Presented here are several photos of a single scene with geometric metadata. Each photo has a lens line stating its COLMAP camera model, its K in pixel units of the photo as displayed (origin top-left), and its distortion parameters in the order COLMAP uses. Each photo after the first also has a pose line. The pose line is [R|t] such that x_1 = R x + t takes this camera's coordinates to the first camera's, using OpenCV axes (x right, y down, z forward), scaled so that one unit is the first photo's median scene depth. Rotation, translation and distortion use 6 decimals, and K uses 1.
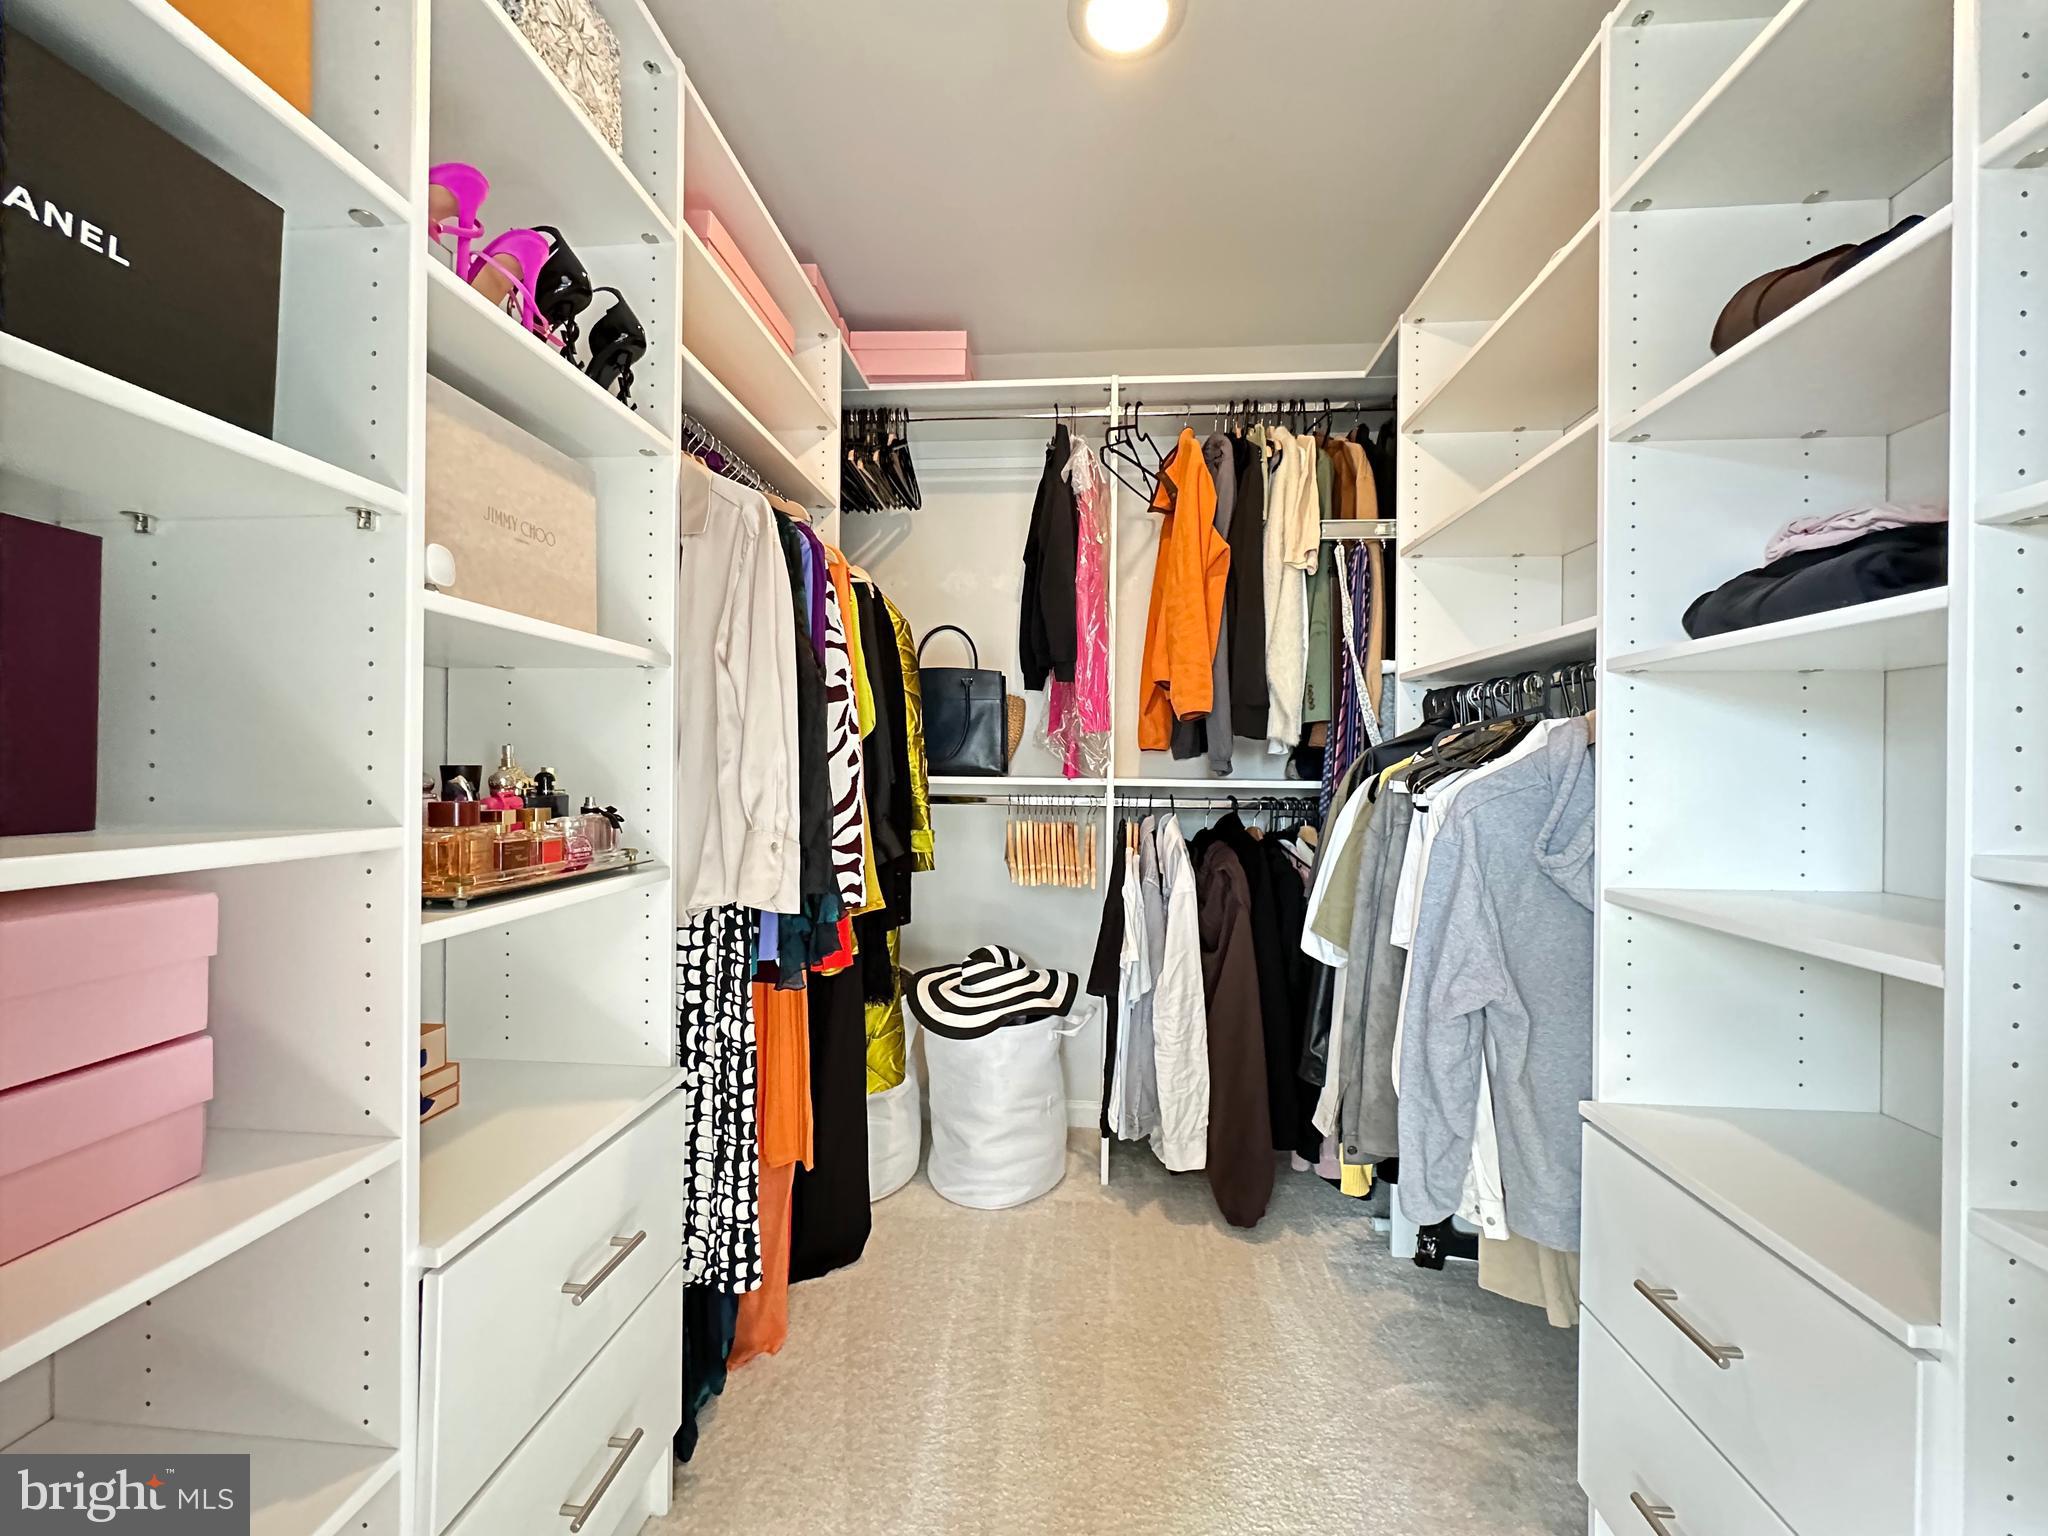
lens RADIAL K [[818.0, 0, 1007.8], [0, 818.0, 760.9], [0, 0, 1]] dist [-0.003889, 0.000850]
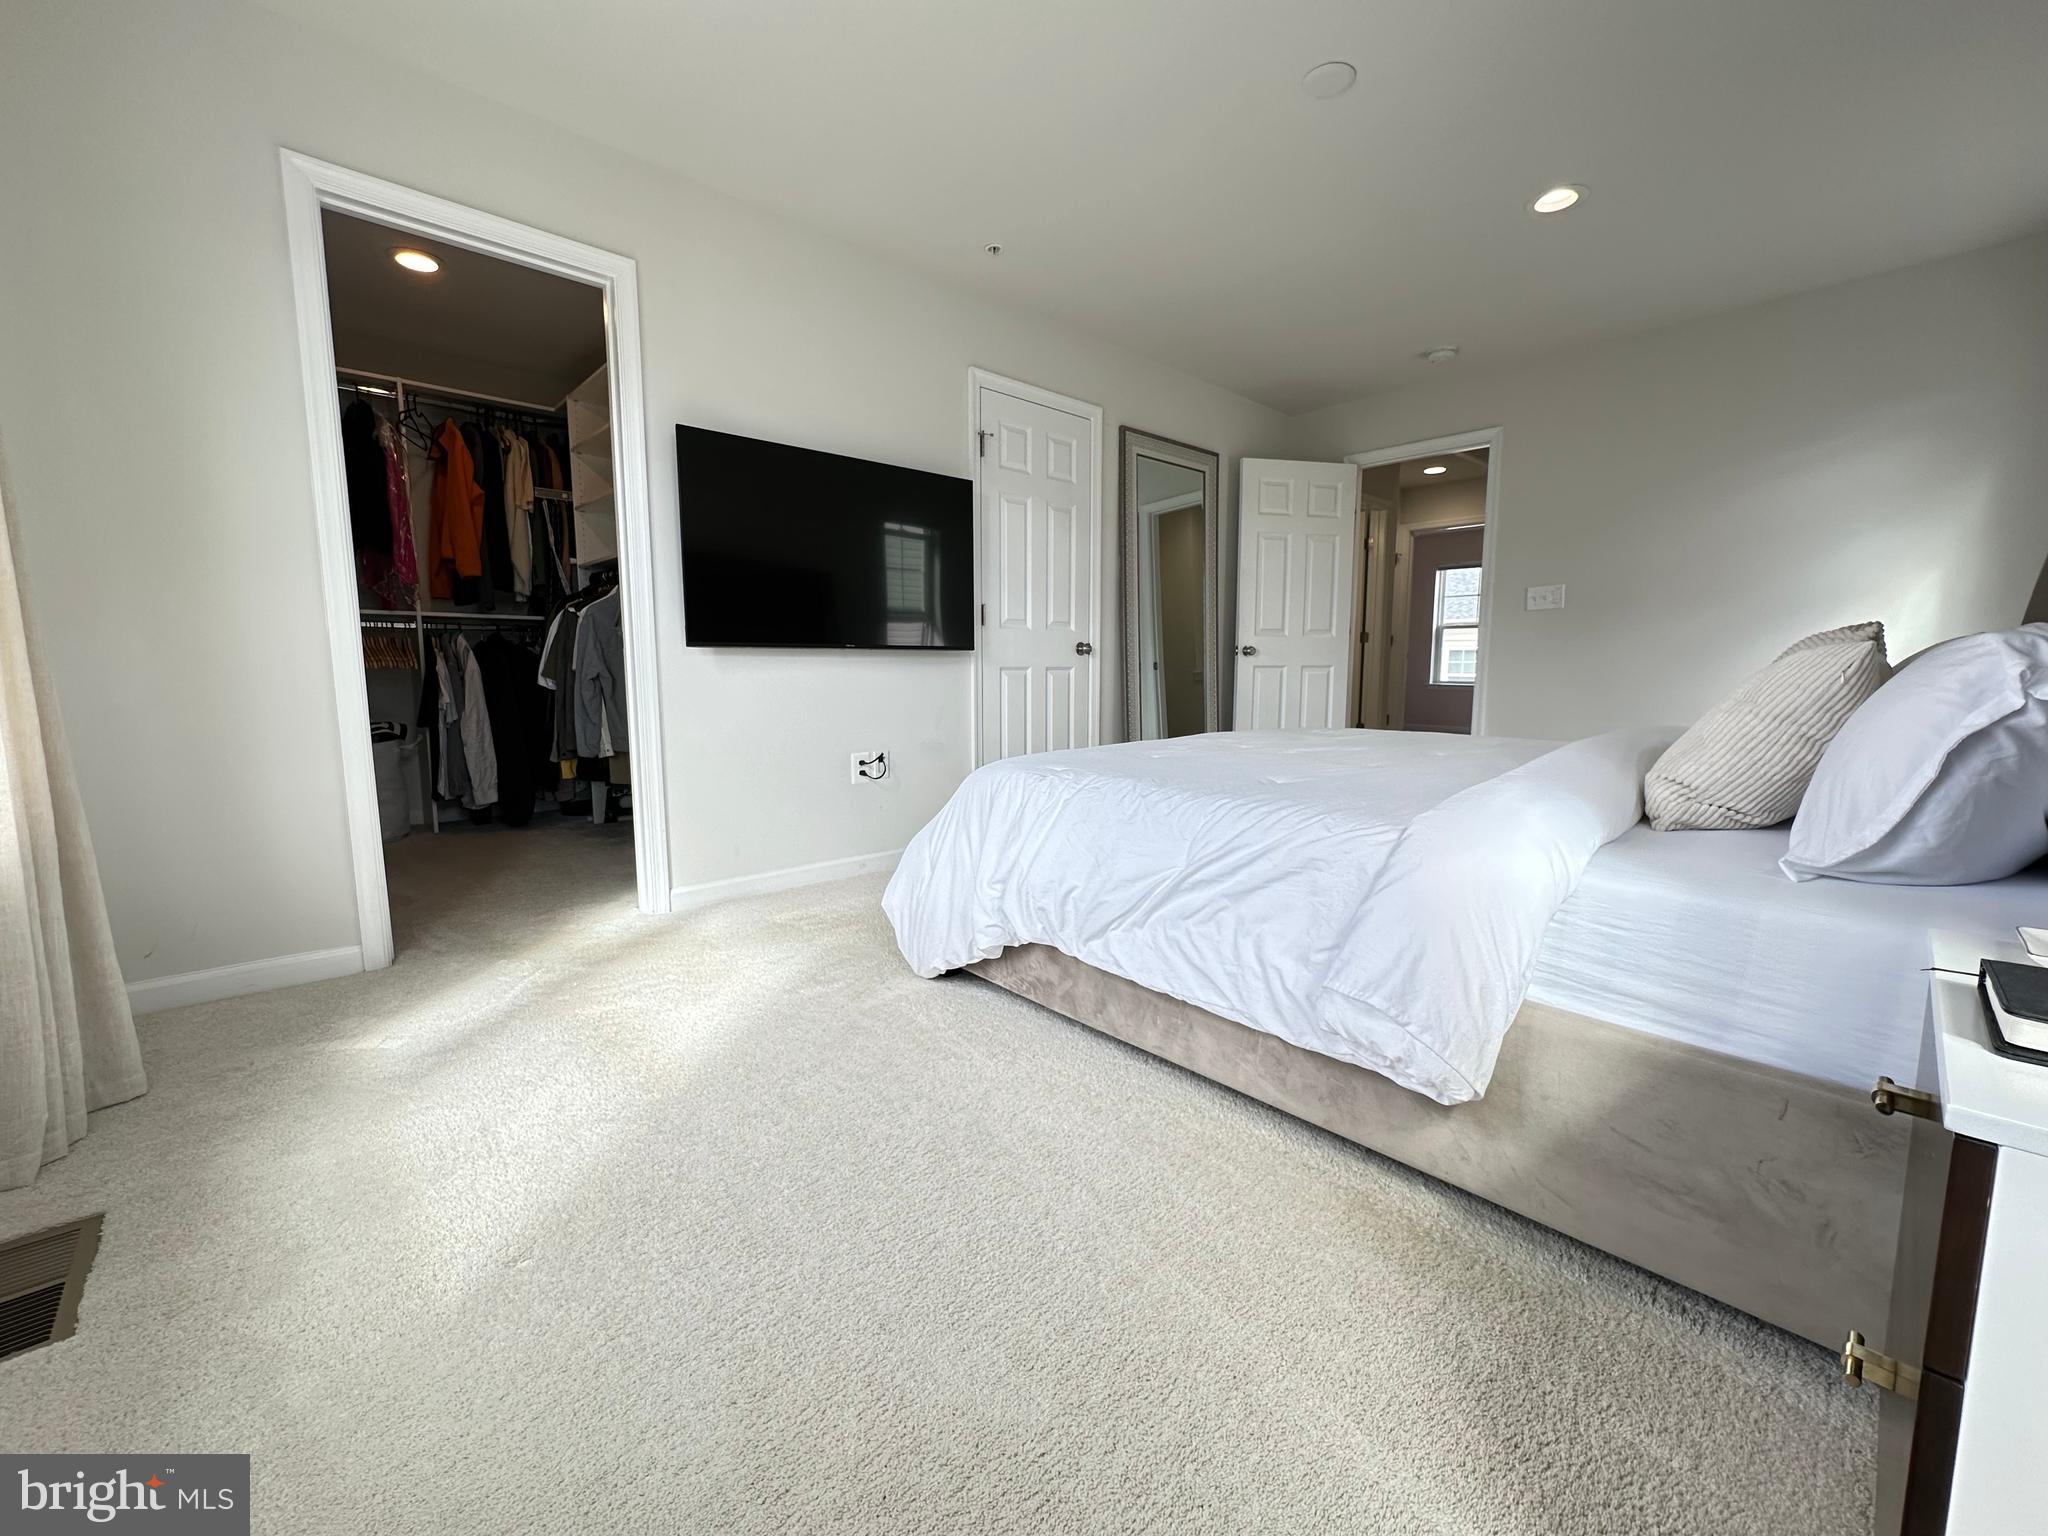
lens RADIAL K [[818.0, 0, 1031.7], [0, 818.0, 759.9], [0, 0, 1]] dist [-0.003889, 0.000850]
pose [[0.659481, -0.099264, 0.745139, -0.387352], [0.005283, 0.991831, 0.127452, 0.133869], [-0.751703, -0.080116, 0.654618, -1.326863]]
